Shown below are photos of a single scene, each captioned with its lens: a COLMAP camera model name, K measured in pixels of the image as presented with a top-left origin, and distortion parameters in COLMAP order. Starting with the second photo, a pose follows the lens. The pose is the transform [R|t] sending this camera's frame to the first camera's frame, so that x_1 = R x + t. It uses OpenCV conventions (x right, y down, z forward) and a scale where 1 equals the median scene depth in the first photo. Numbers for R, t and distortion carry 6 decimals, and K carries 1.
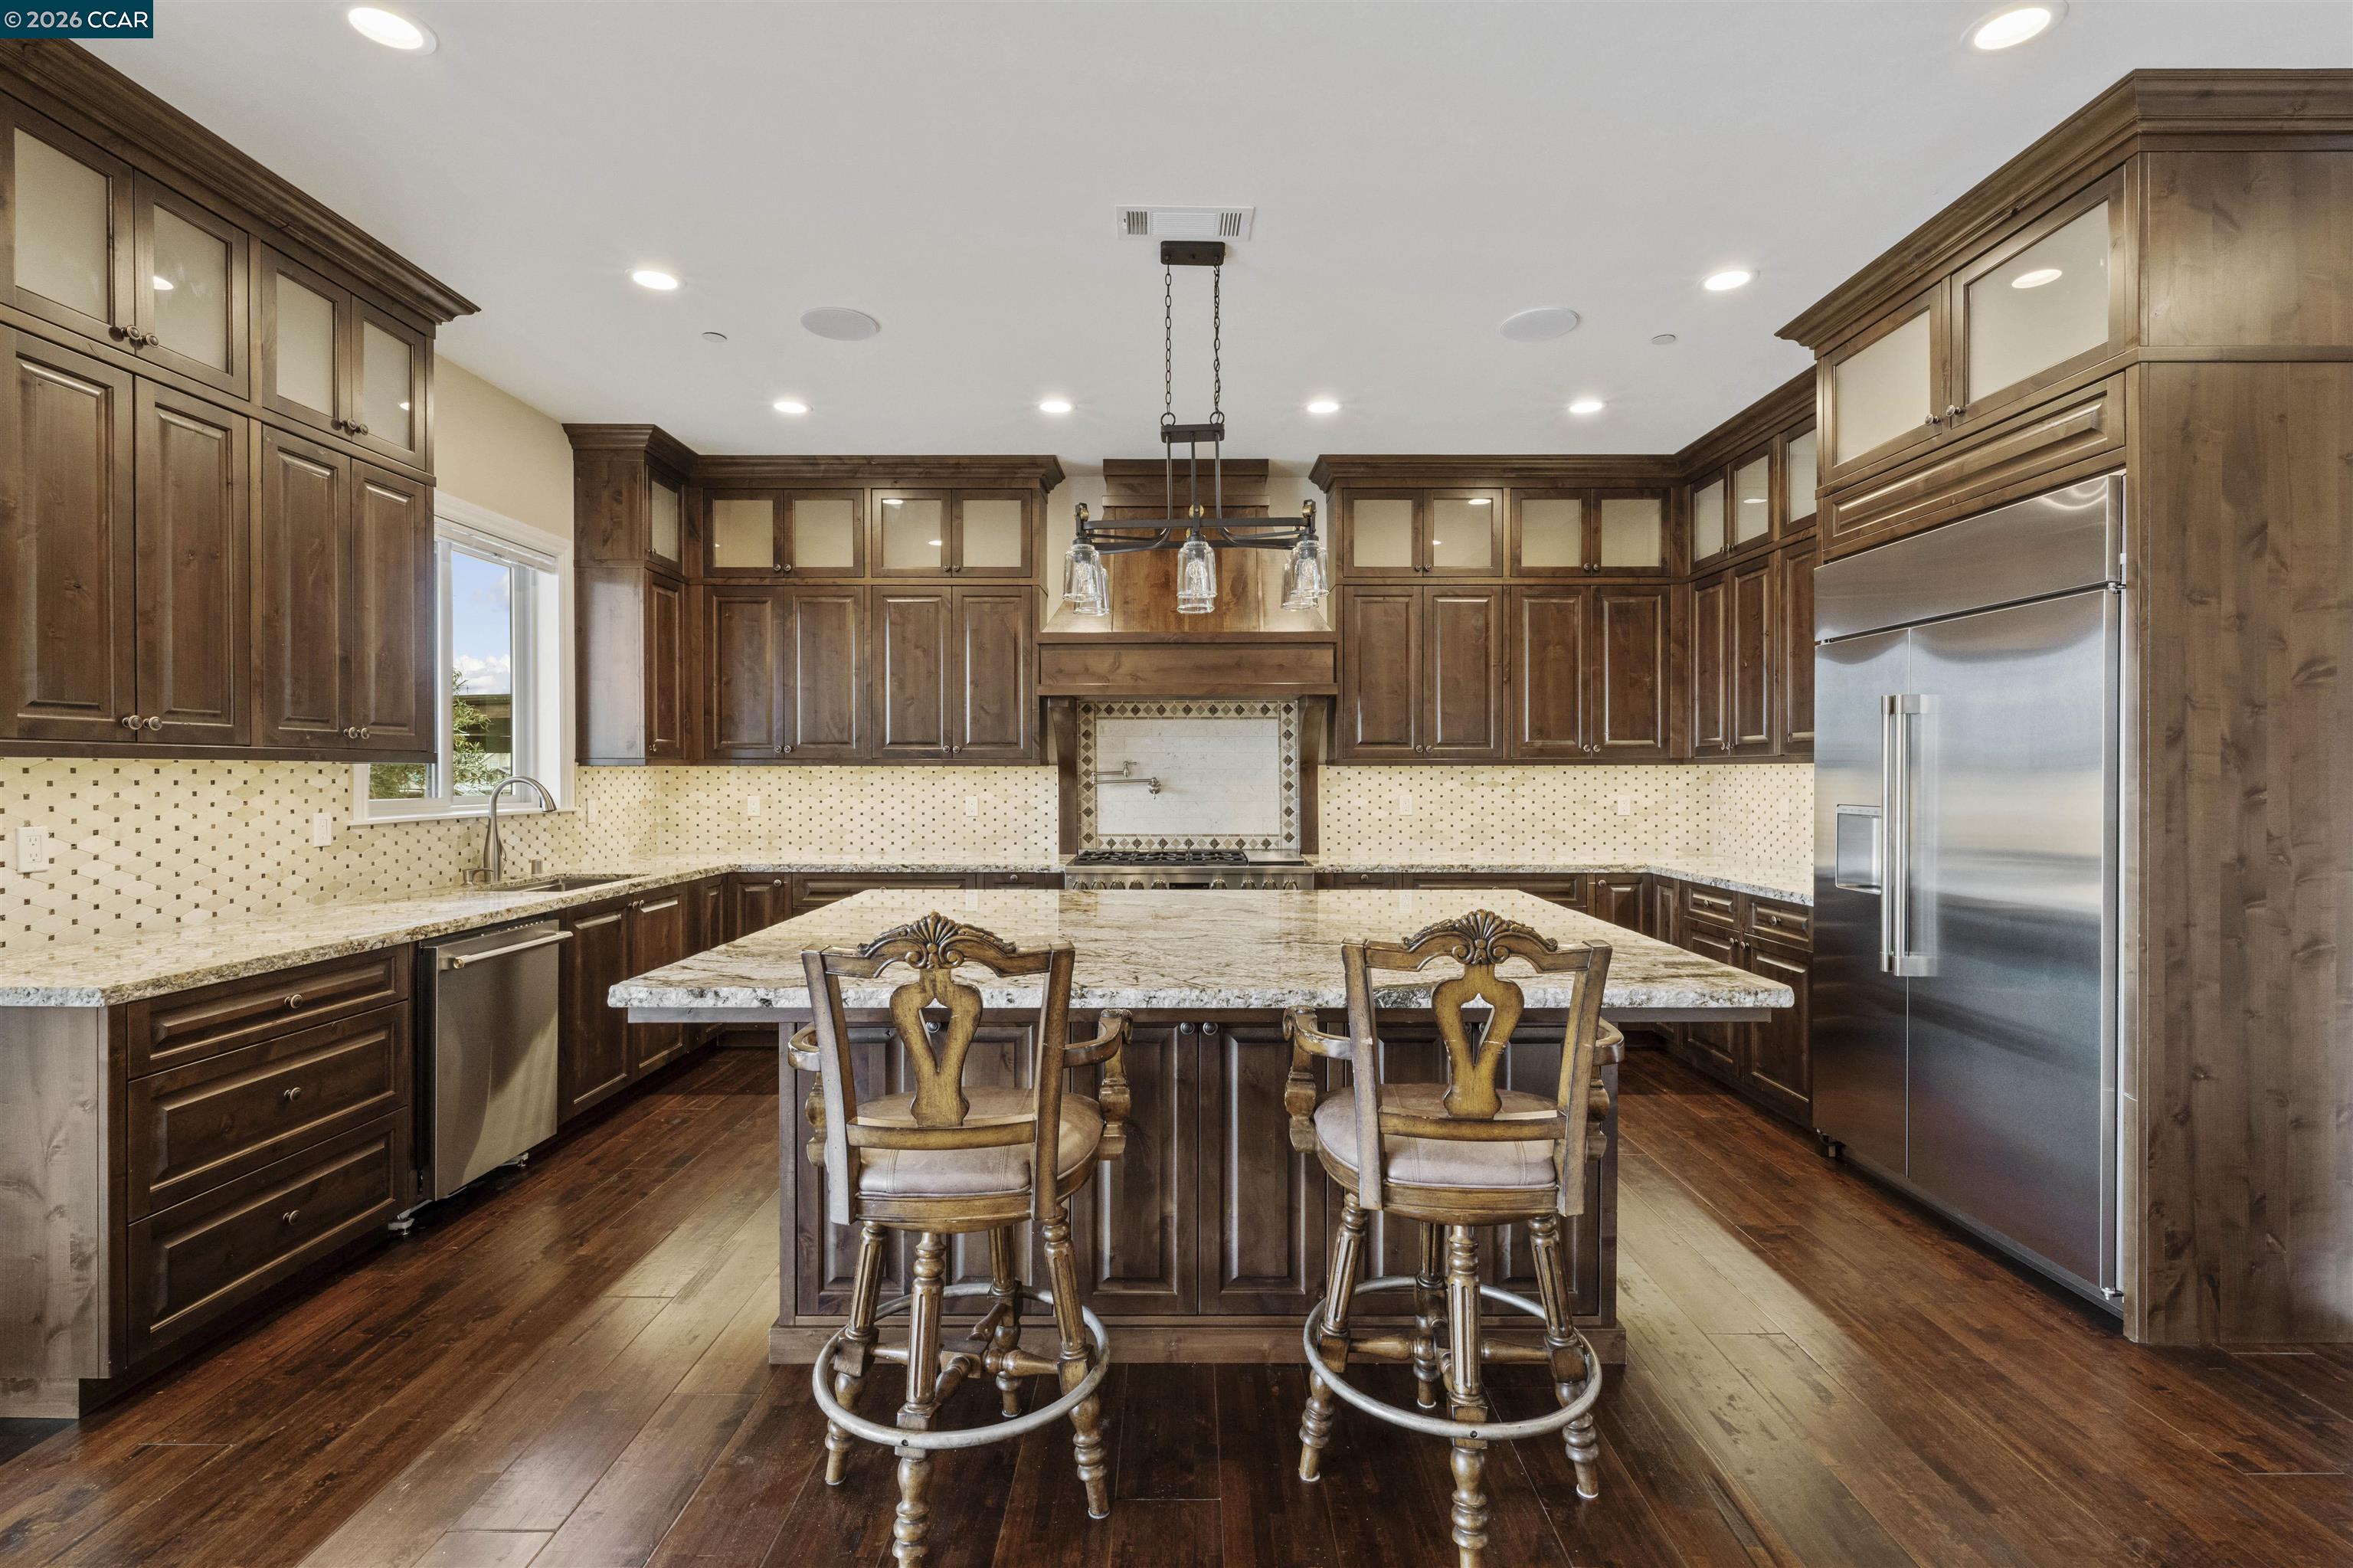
lens RADIAL K [[1064.5, 0, 1175.1], [0, 1064.5, 778.3], [0, 0, 1]] dist [-0.000543, 0.000550]
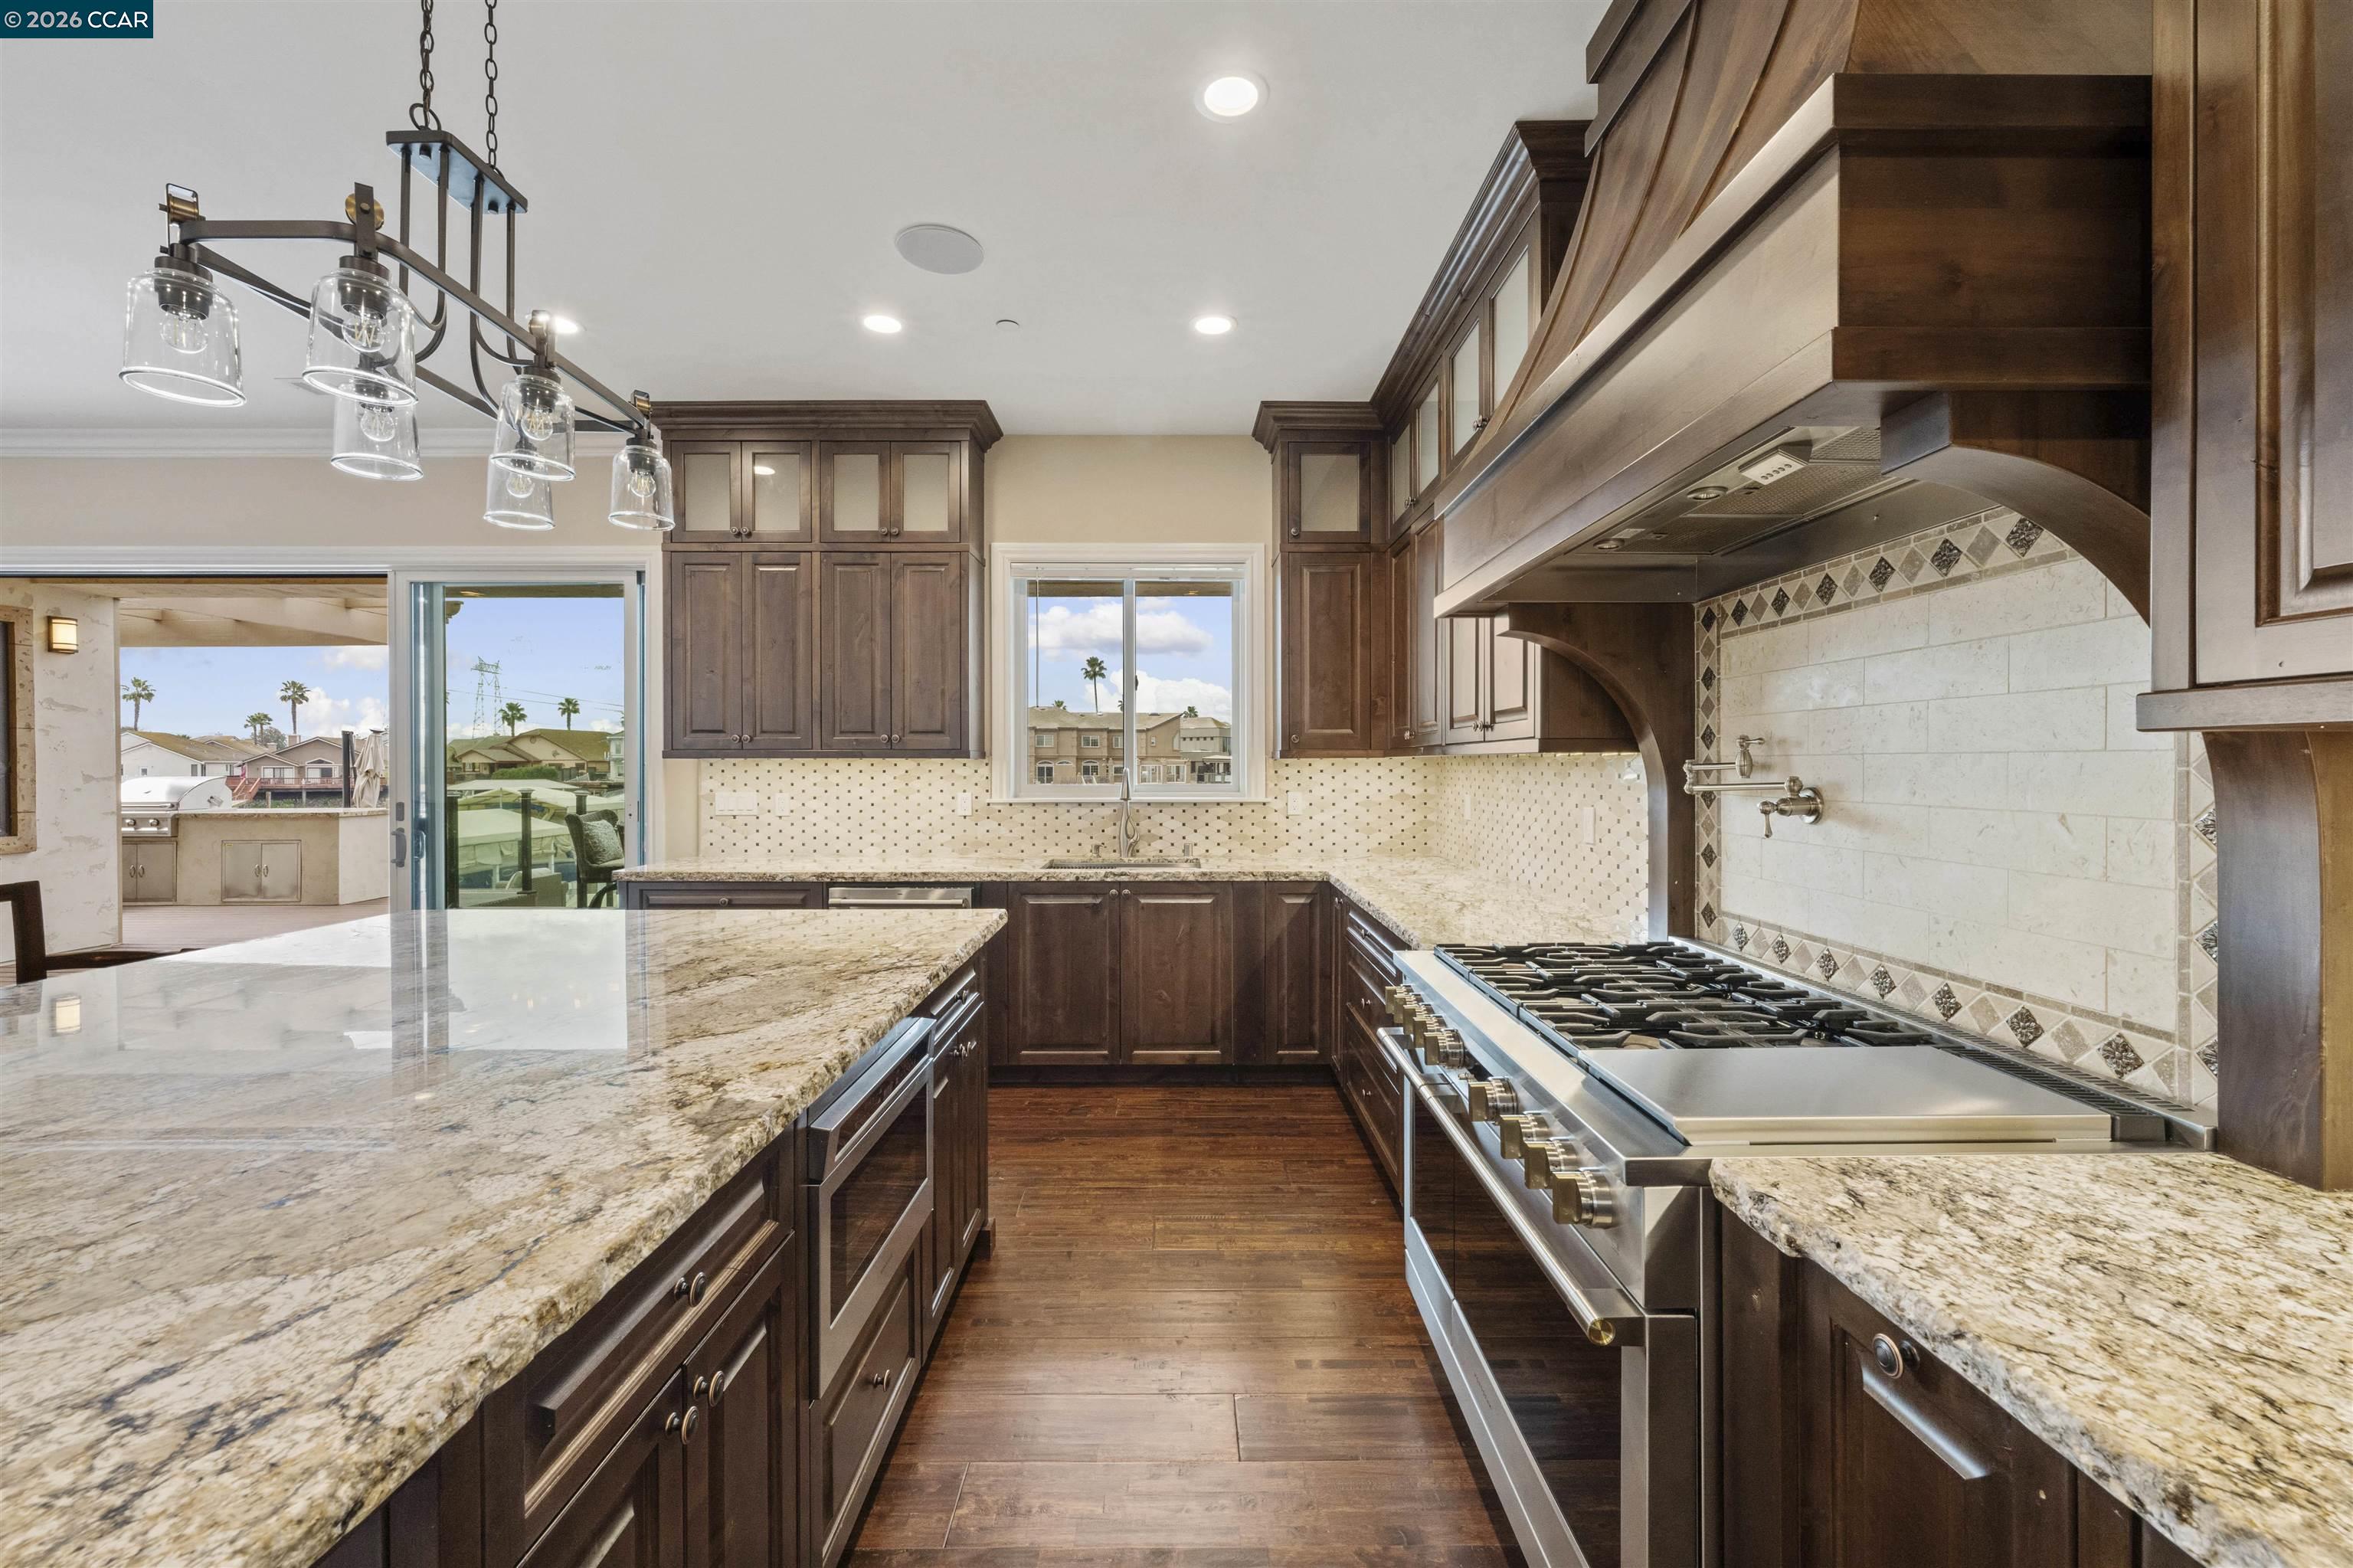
lens RADIAL K [[930.4, 0, 1178.6], [0, 930.4, 775.8], [0, 0, 1]] dist [-0.001235, -0.000148]
pose [[0.010065, 0.011363, -0.999885, 0.312732], [-0.004972, 0.999924, 0.011313, -0.004537], [0.999937, 0.004858, 0.010121, 0.826679]]
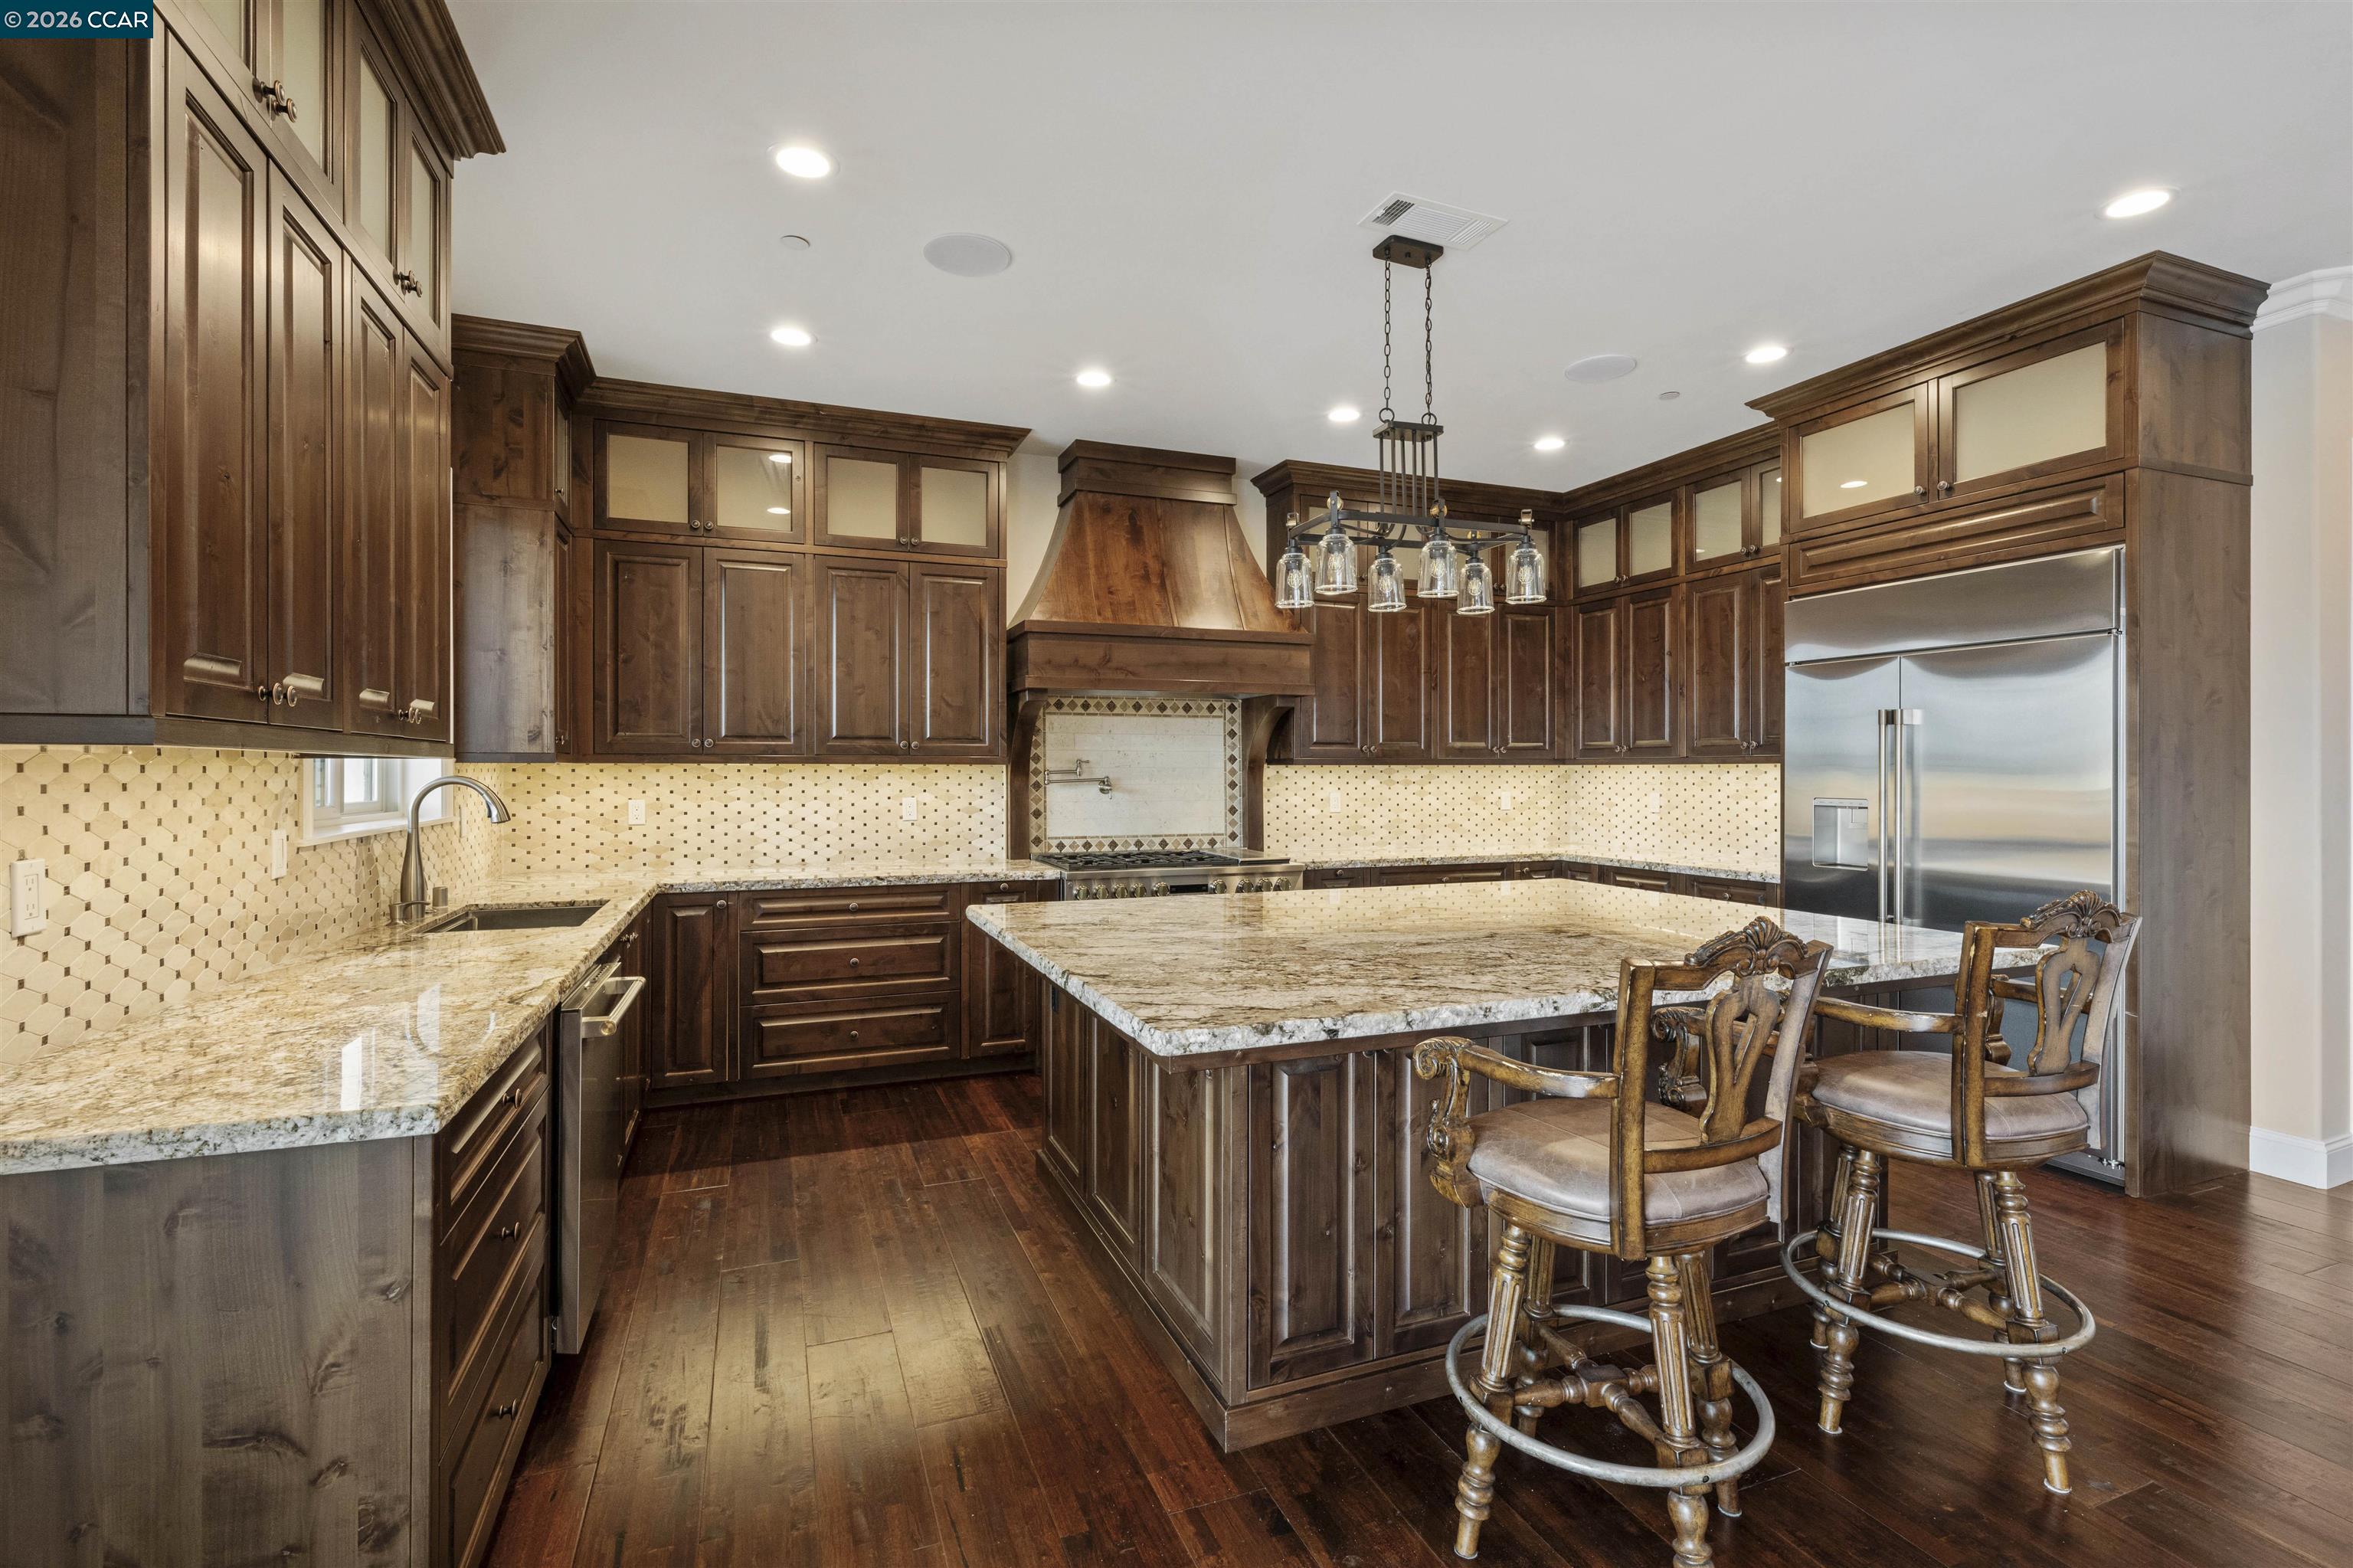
lens RADIAL K [[1064.5, 0, 1172.7], [0, 1064.5, 769.5], [0, 0, 1]] dist [-0.000543, 0.000550]
pose [[0.929916, 0.000957, 0.367770, -0.332861], [0.001708, 0.999975, -0.006922, -0.000404], [-0.367768, 0.007066, 0.929891, 0.093058]]
